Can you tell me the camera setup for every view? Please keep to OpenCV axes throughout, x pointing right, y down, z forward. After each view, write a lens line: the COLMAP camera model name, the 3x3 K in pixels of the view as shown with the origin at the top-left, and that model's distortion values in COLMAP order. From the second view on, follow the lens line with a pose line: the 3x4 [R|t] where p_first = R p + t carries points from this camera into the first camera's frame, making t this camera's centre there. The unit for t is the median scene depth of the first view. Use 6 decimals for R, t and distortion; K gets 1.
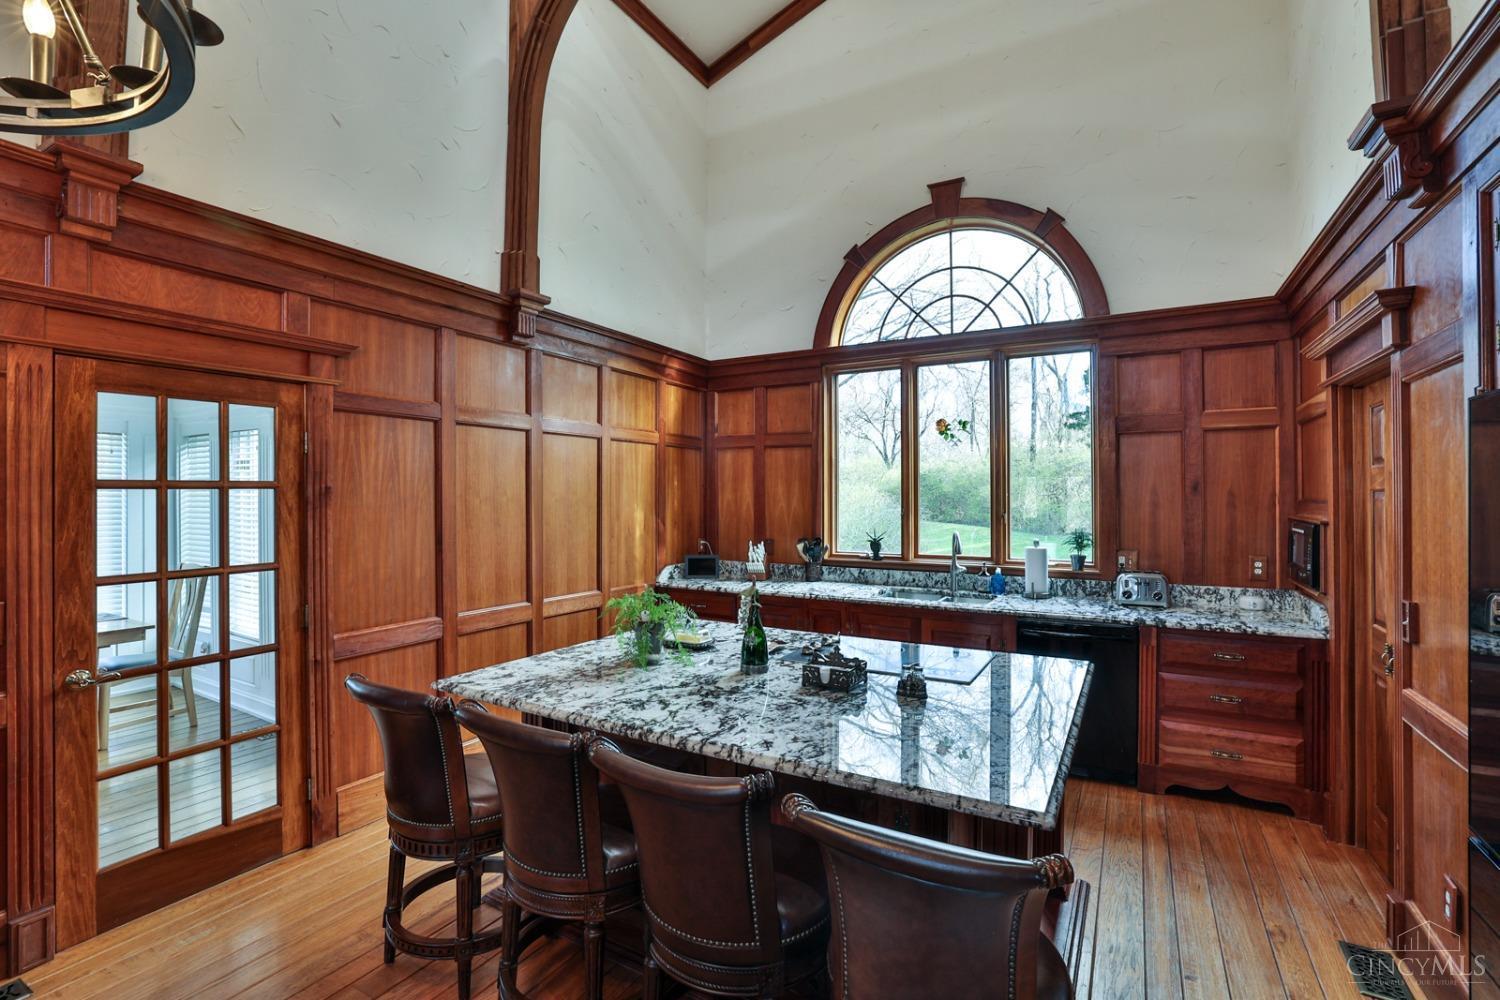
lens RADIAL K [[679.8, 0, 739.3], [0, 679.8, 491.1], [0, 0, 1]] dist [-0.054199, 0.021028]
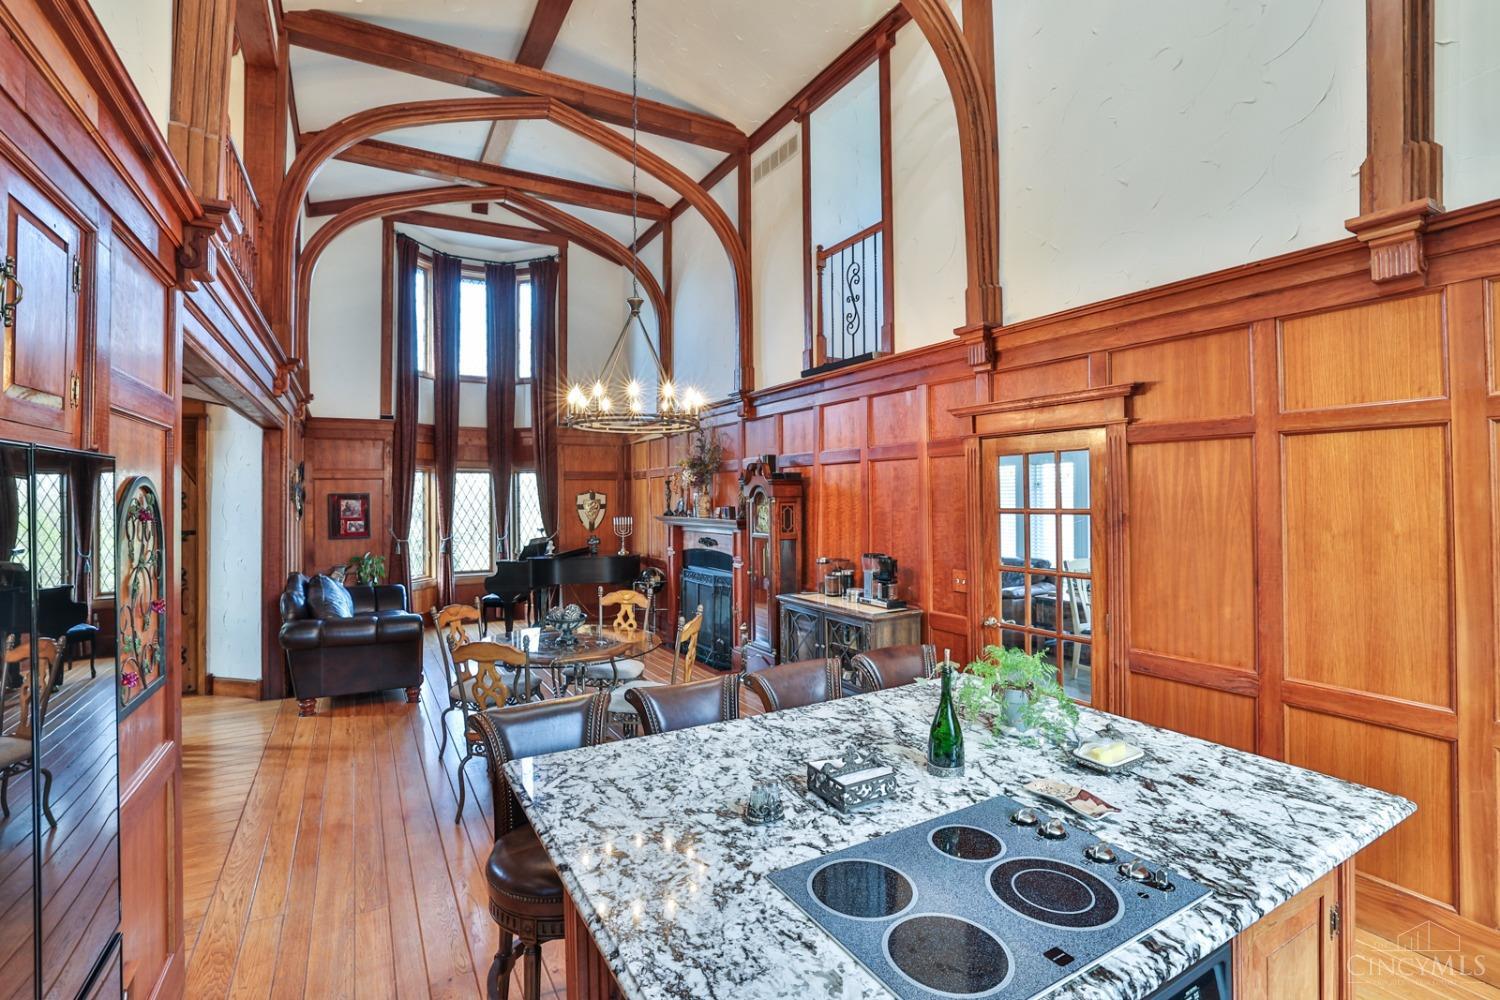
lens RADIAL K [[679.8, 0, 739.3], [0, 679.8, 491.1], [0, 0, 1]] dist [-0.054199, 0.021028]
pose [[-0.502315, -0.000035, -0.864685, 0.869367], [0.013325, 0.999881, -0.007782, -0.056747], [0.864582, -0.015431, -0.502254, 1.283516]]
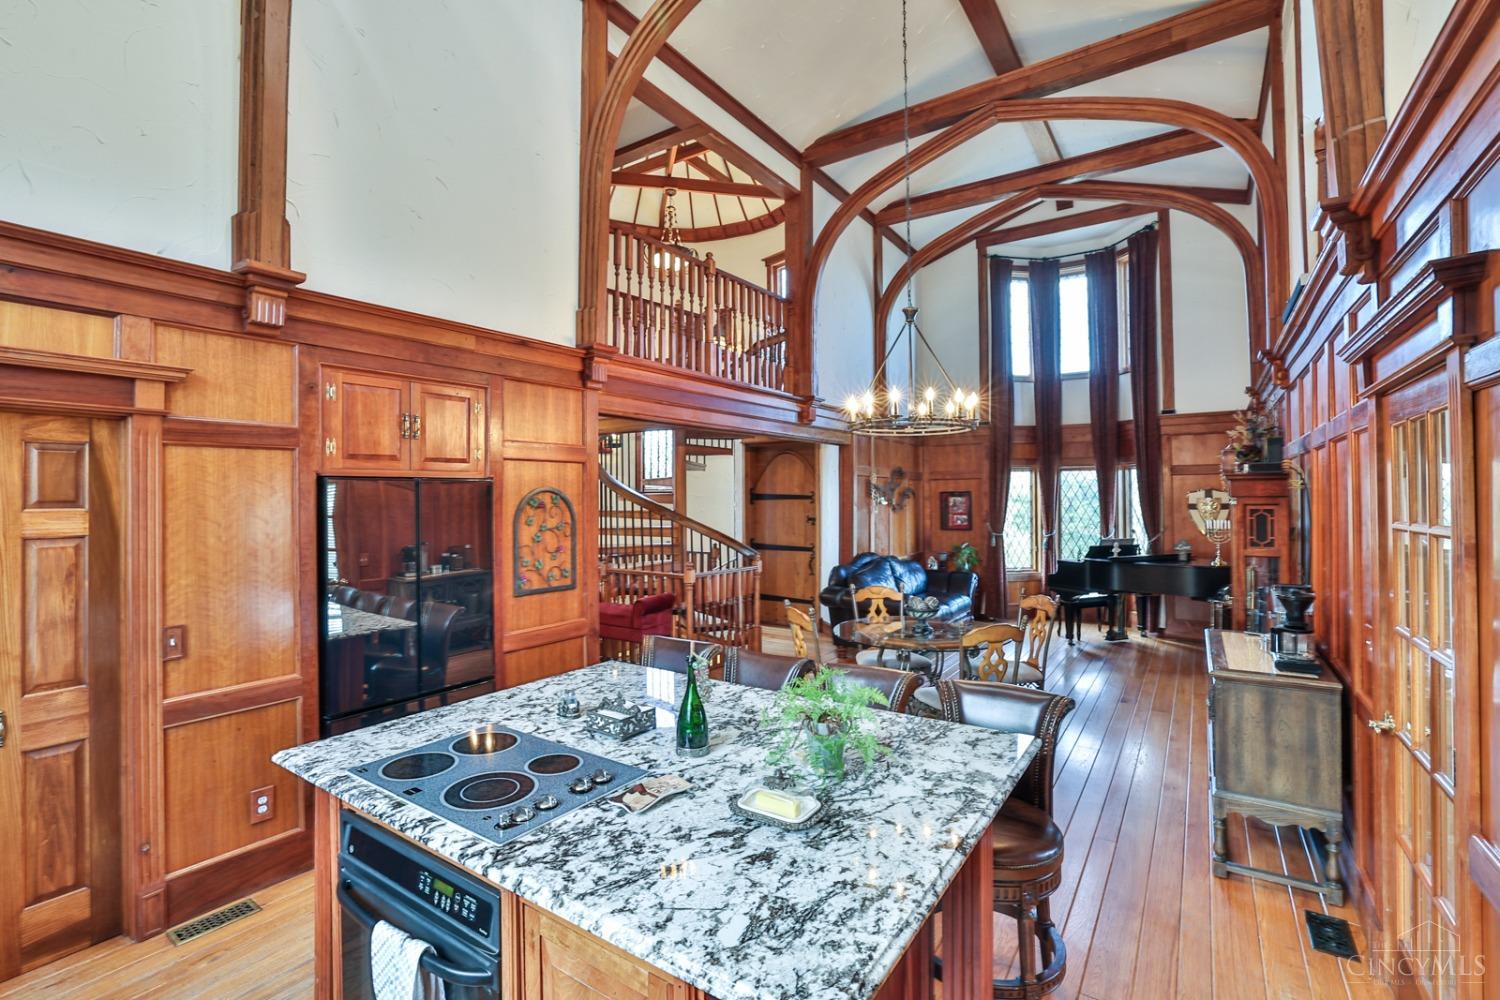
lens RADIAL K [[679.8, 0, 739.3], [0, 679.8, 491.1], [0, 0, 1]] dist [-0.054199, 0.021028]
pose [[-0.997234, 0.007453, 0.073953, -0.108056], [0.006466, 0.999887, -0.013585, -0.053332], [-0.074046, -0.013070, -0.997169, 1.989652]]
